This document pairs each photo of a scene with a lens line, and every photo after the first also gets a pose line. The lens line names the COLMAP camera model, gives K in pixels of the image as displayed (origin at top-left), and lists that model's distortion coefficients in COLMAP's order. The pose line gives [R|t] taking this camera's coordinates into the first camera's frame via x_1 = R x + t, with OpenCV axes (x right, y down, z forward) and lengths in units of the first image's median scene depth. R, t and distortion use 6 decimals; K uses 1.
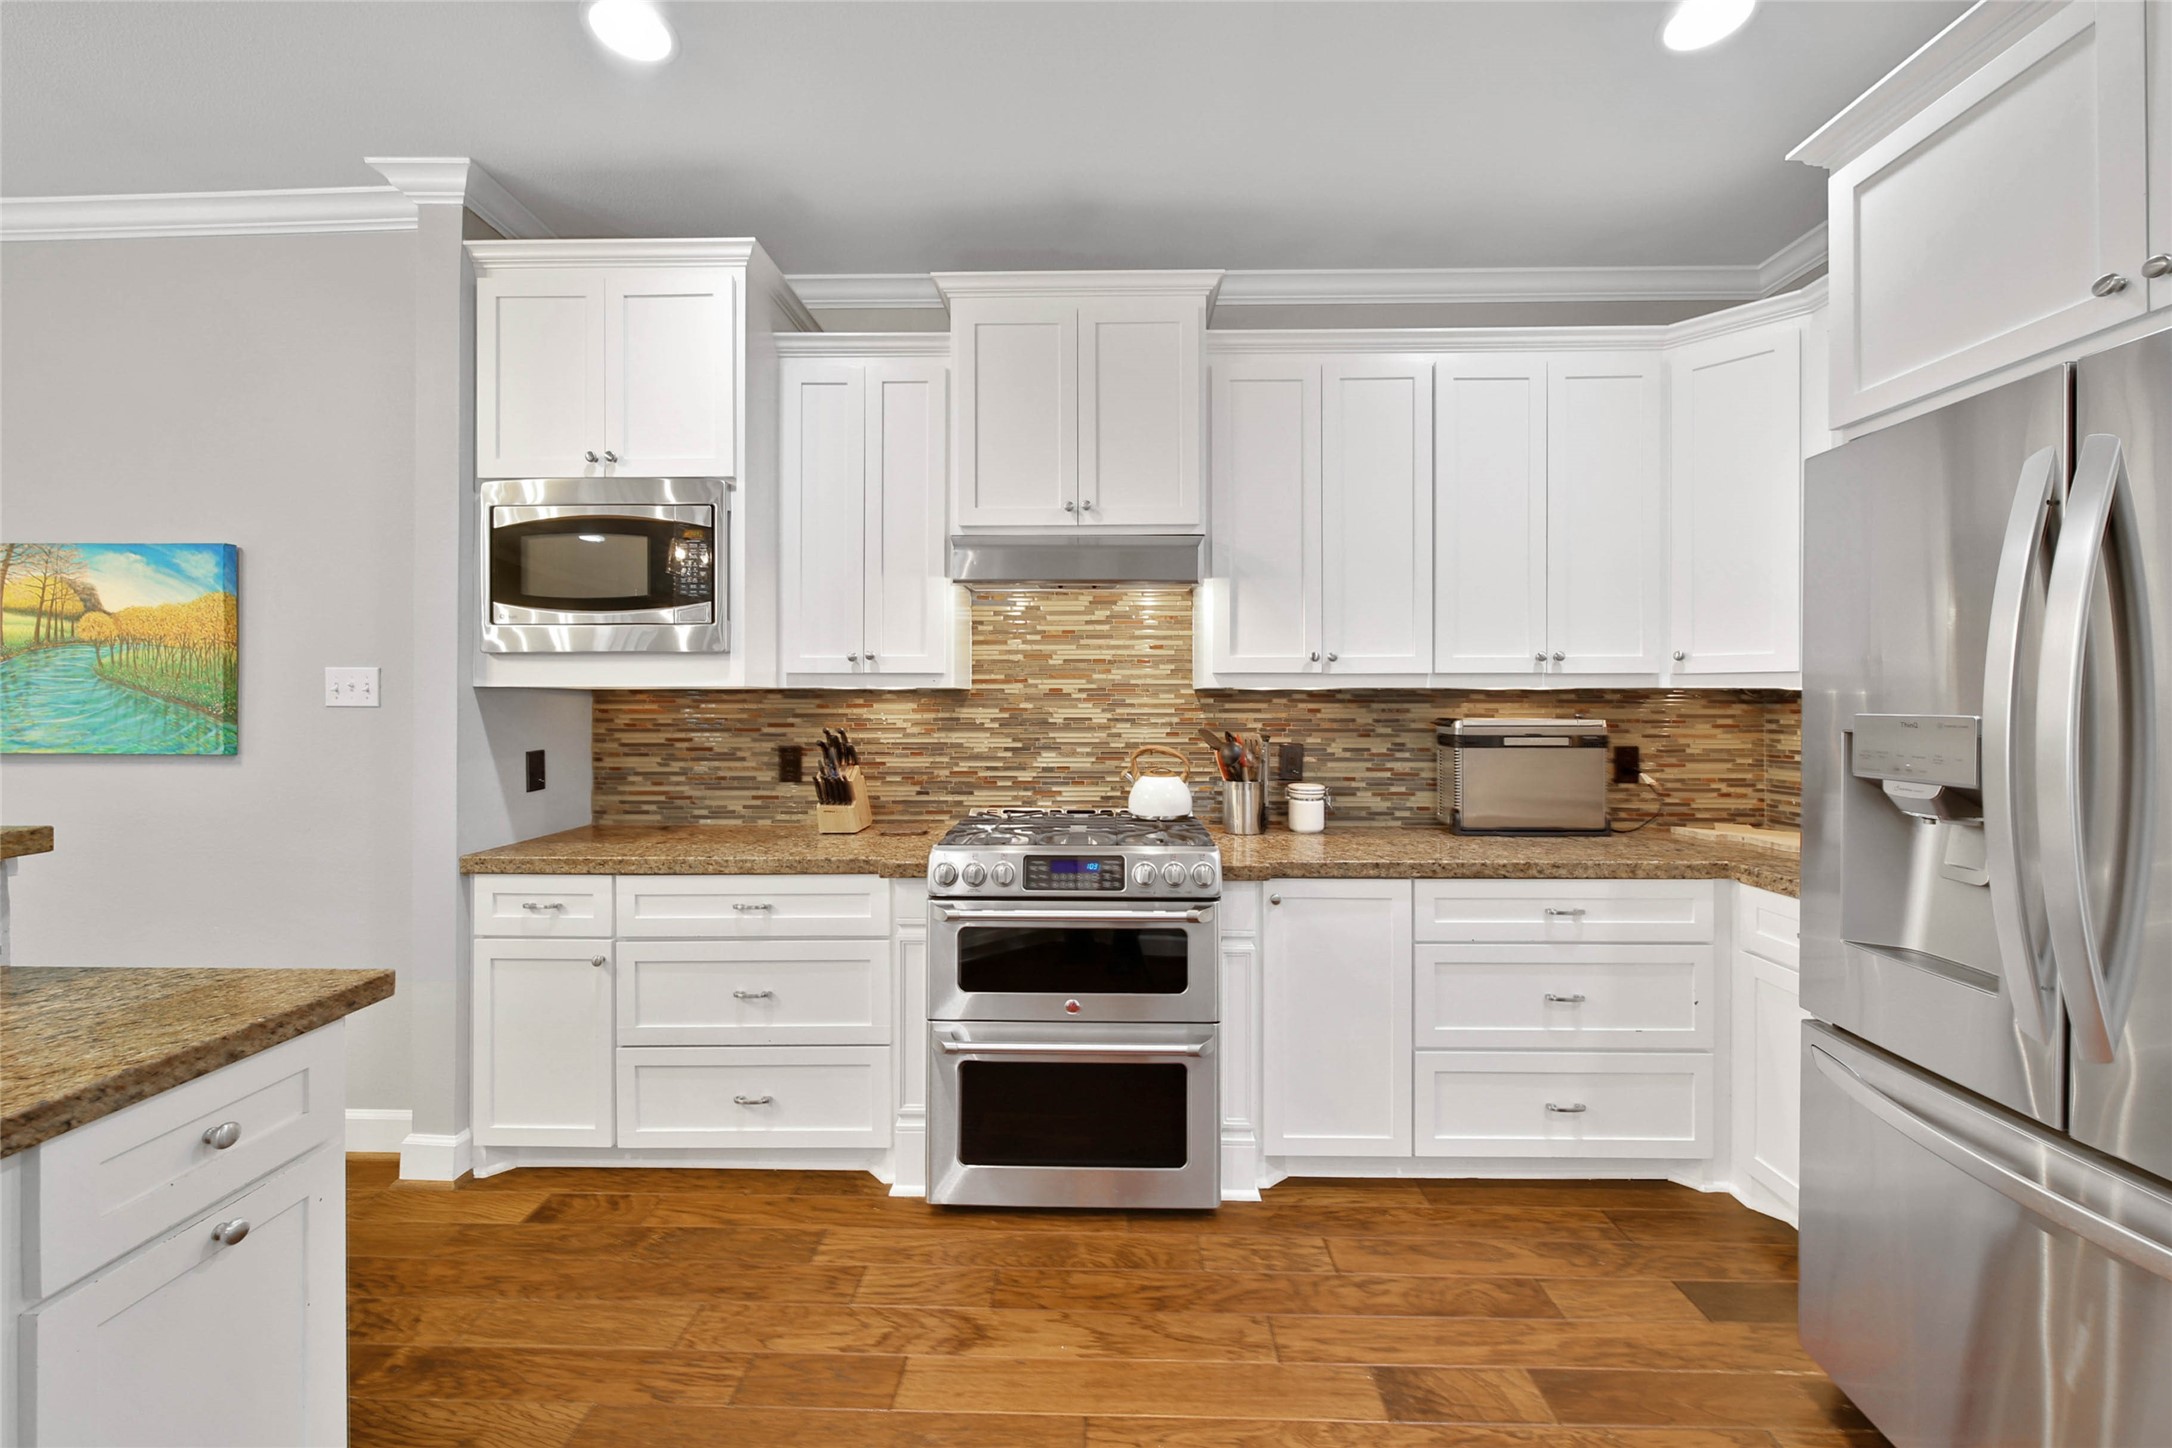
lens RADIAL K [[790.6, 0, 1088.4], [0, 790.6, 702.1], [0, 0, 1]] dist [-0.001631, -0.000655]
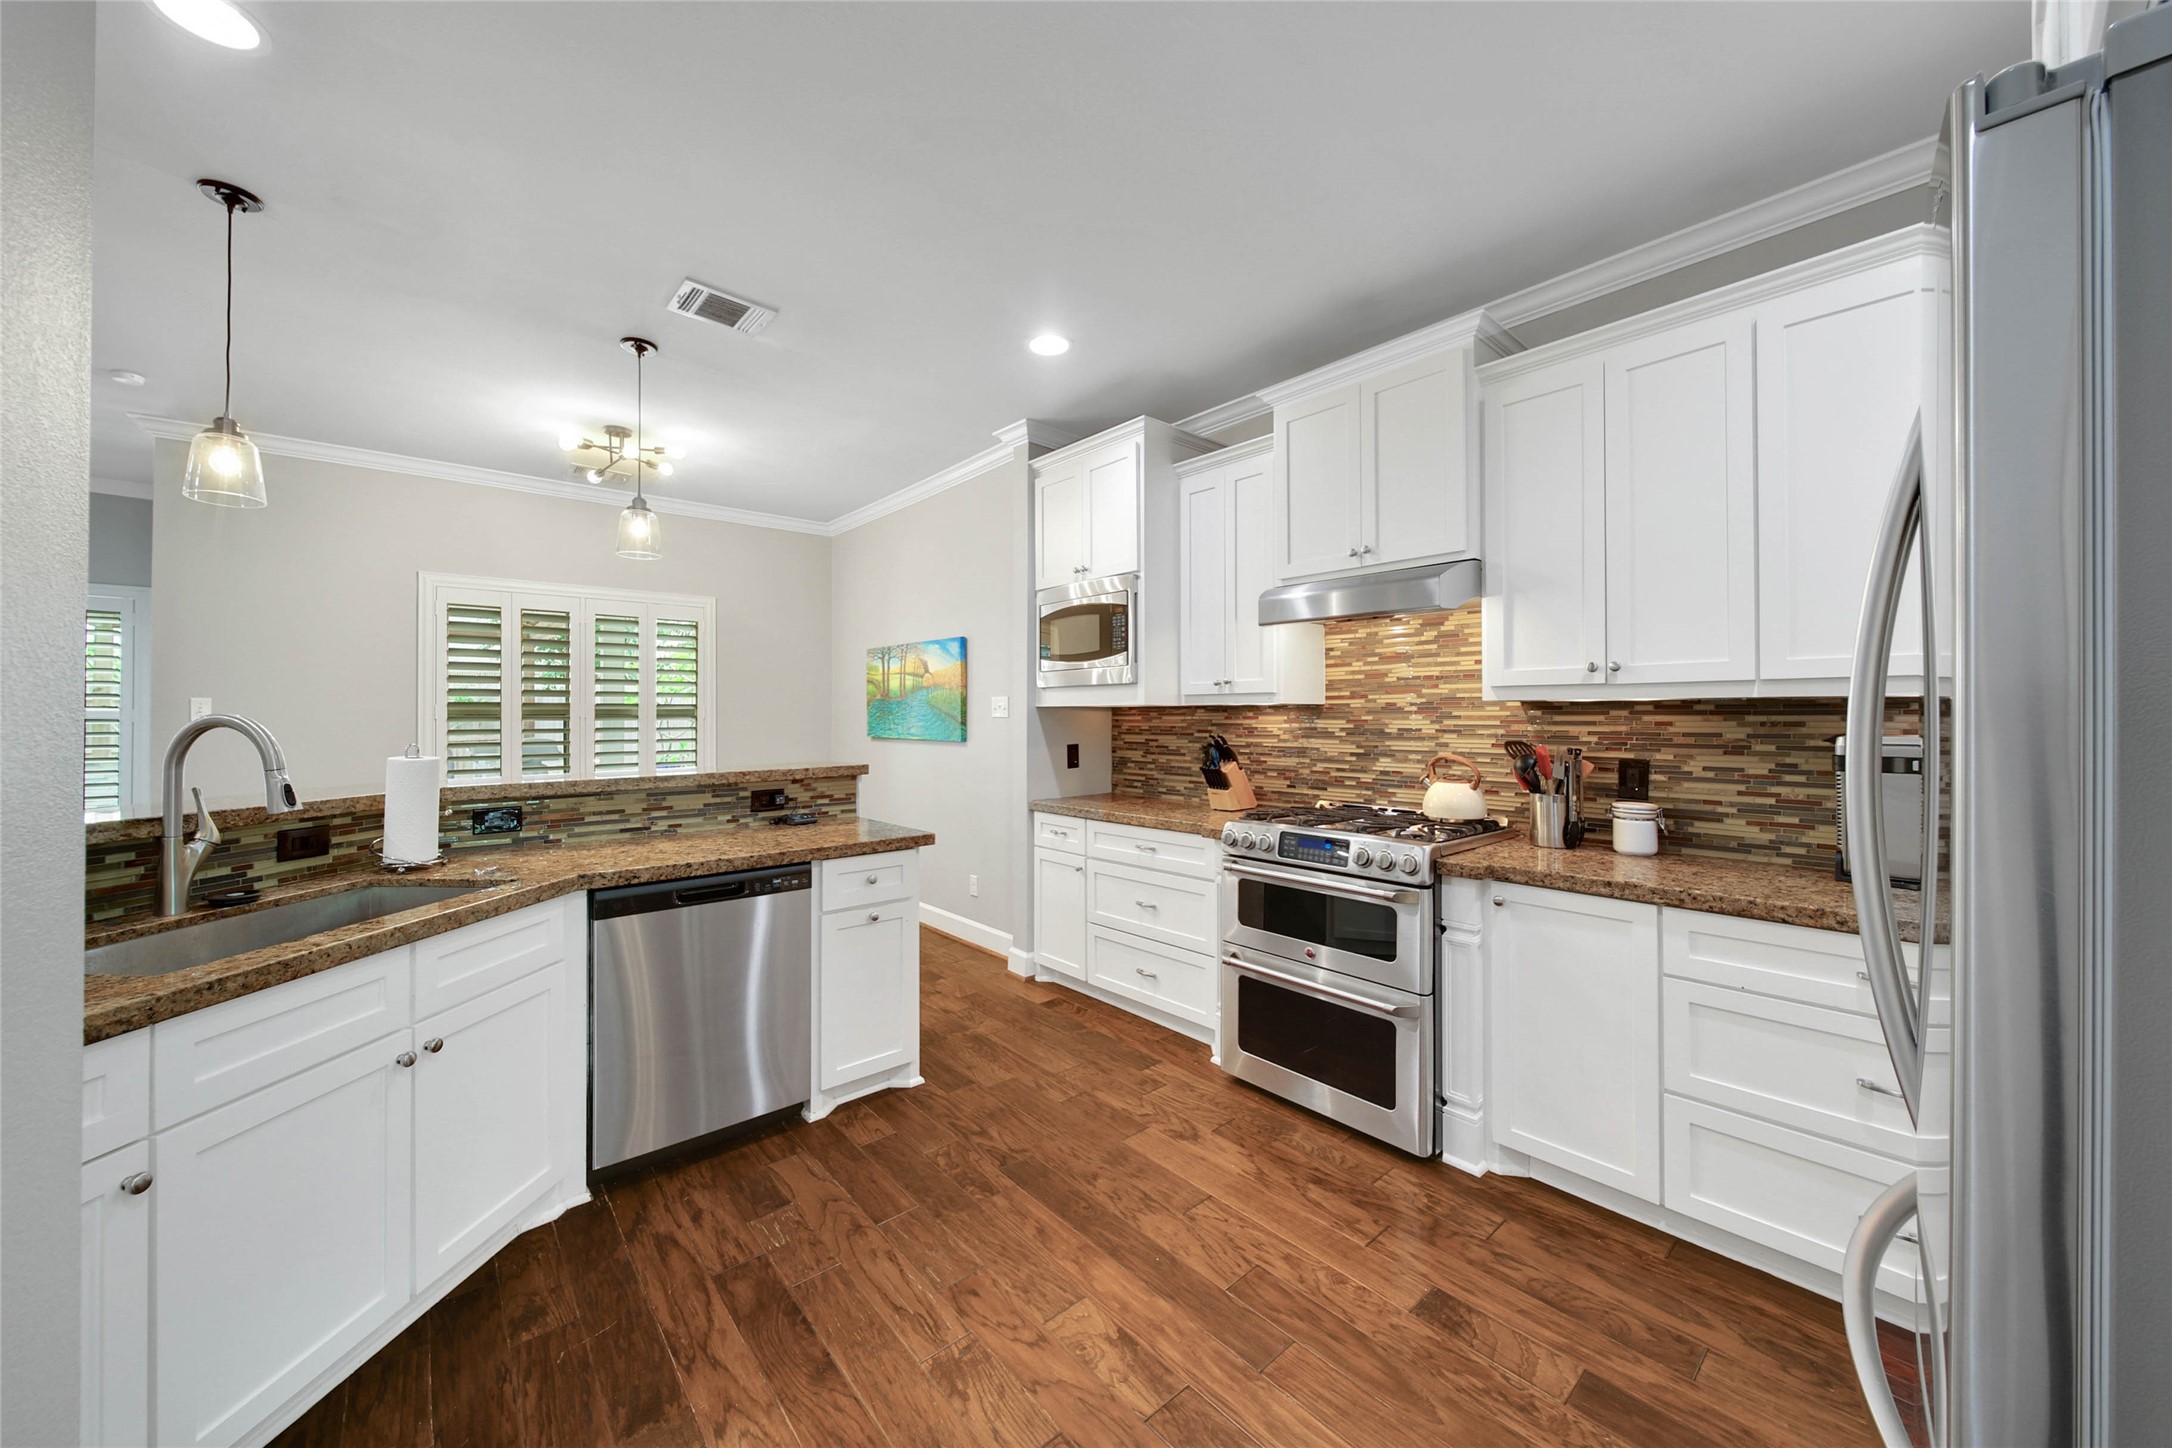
lens RADIAL K [[790.6, 0, 1089.7], [0, 790.6, 714.6], [0, 0, 1]] dist [-0.001631, -0.000655]
pose [[0.669604, -0.001967, -0.742716, 0.630354], [0.001493, 0.999998, -0.001302, 0.000927], [0.742717, -0.000237, 0.669606, -0.111299]]
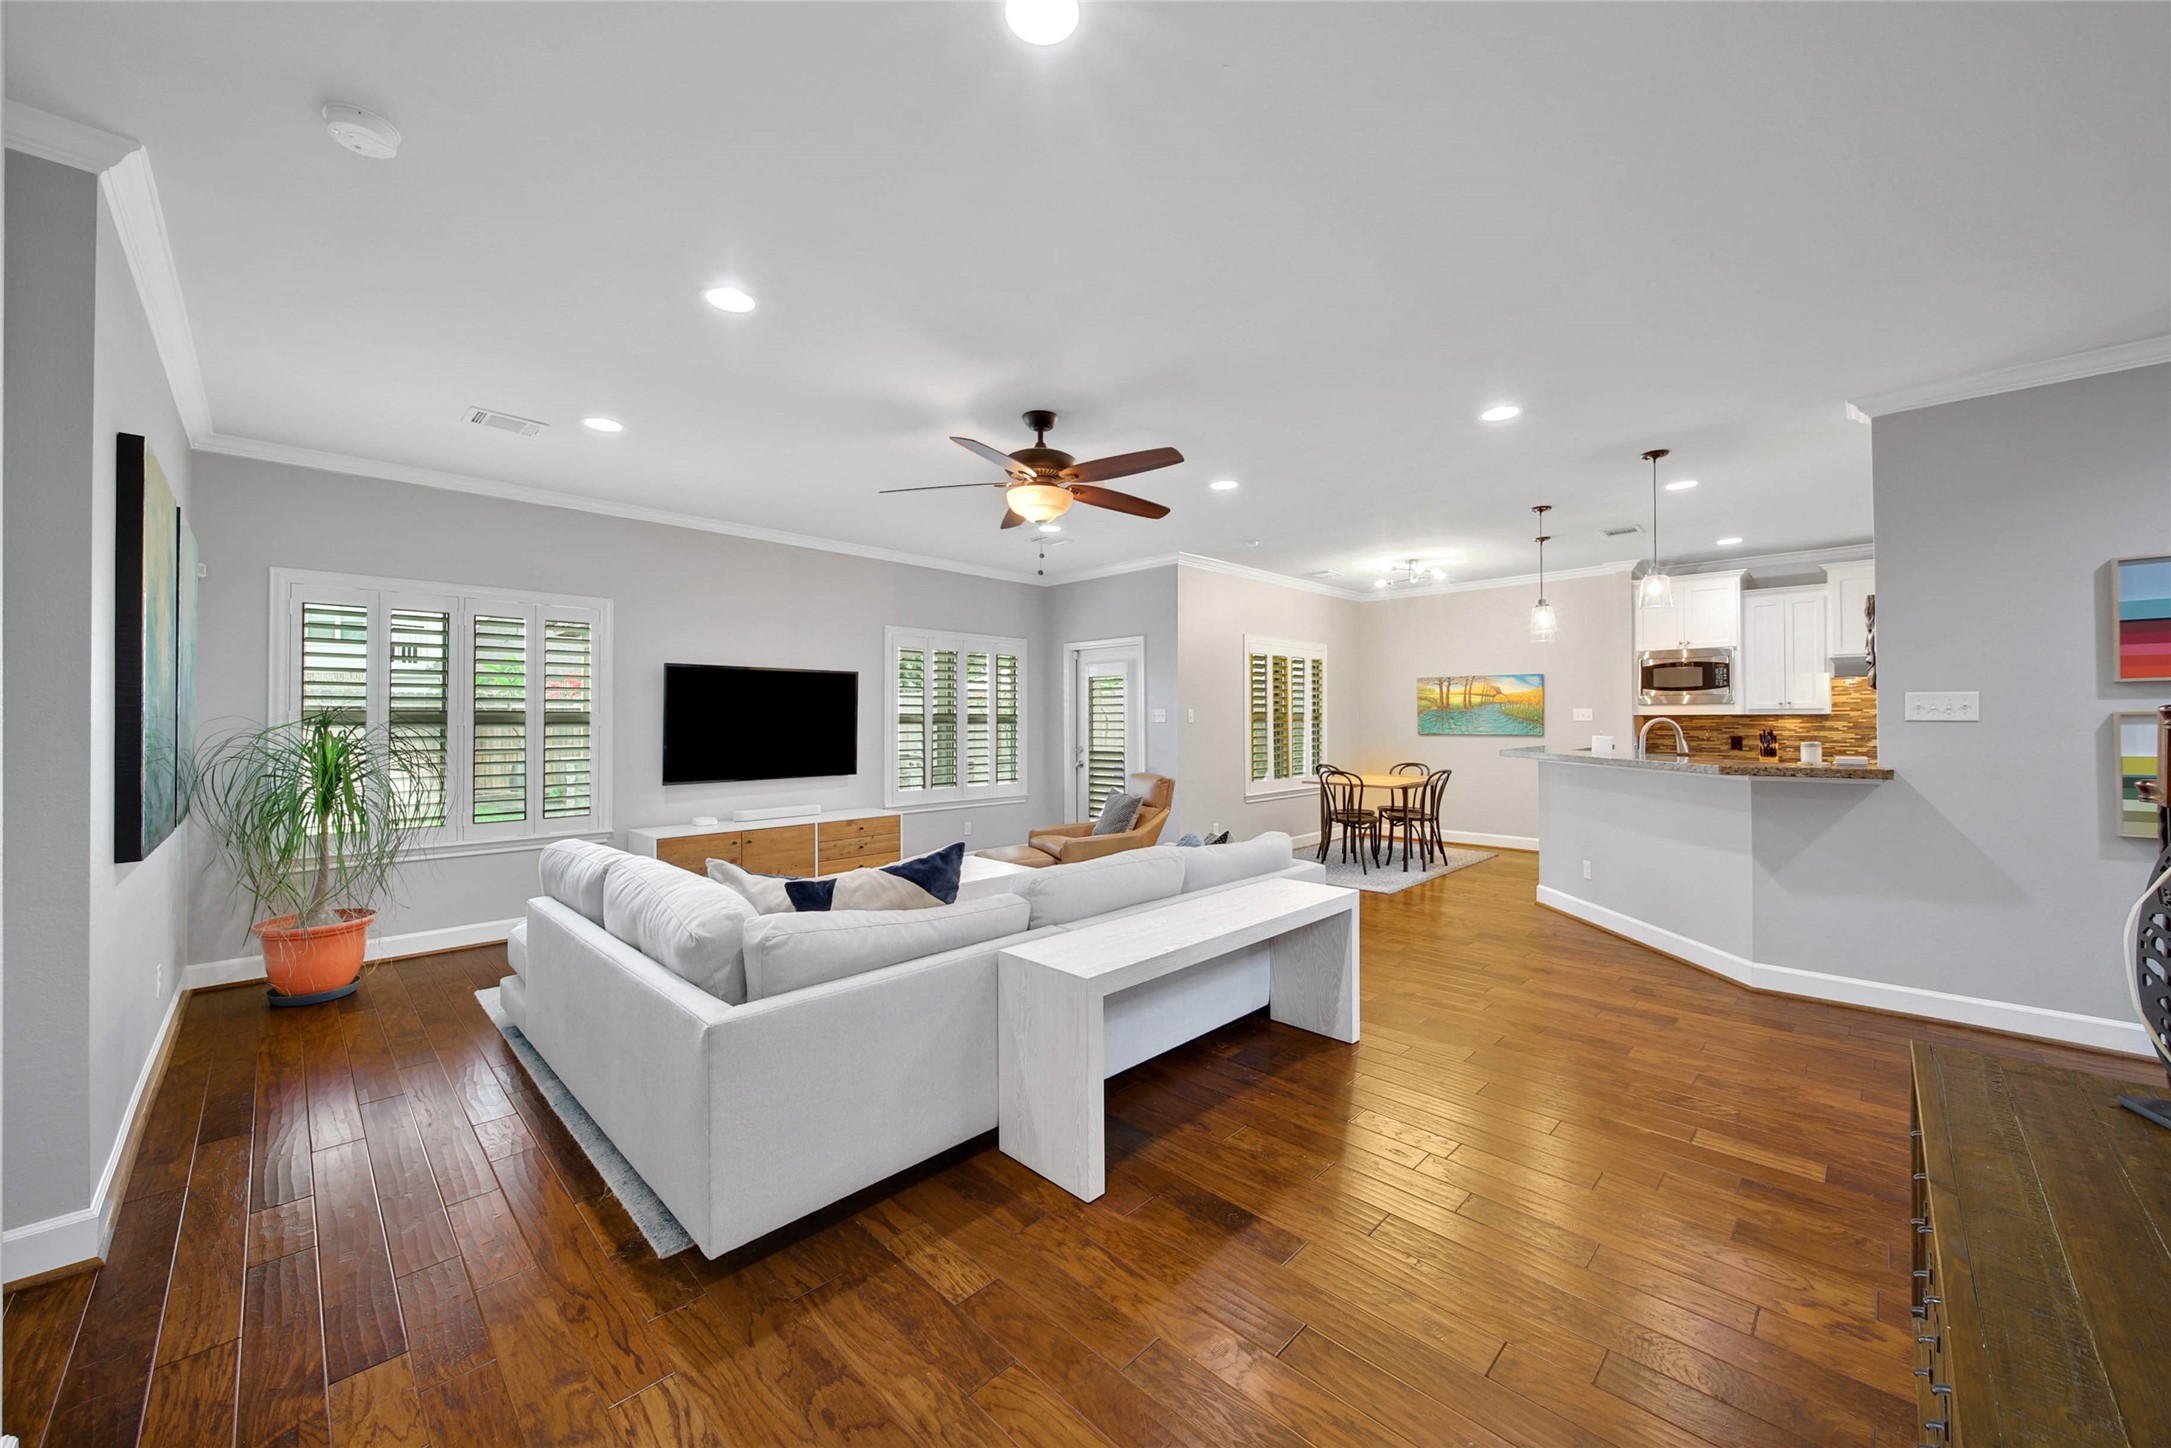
lens RADIAL K [[790.3, 0, 1071.1], [0, 790.3, 705.3], [0, 0, 1]] dist [-0.001631, -0.000655]
pose [[0.720563, -0.016058, -0.693204, -0.184786], [0.001679, 0.999769, -0.021415, 0.007187], [0.693388, 0.014267, 0.720423, -2.939375]]
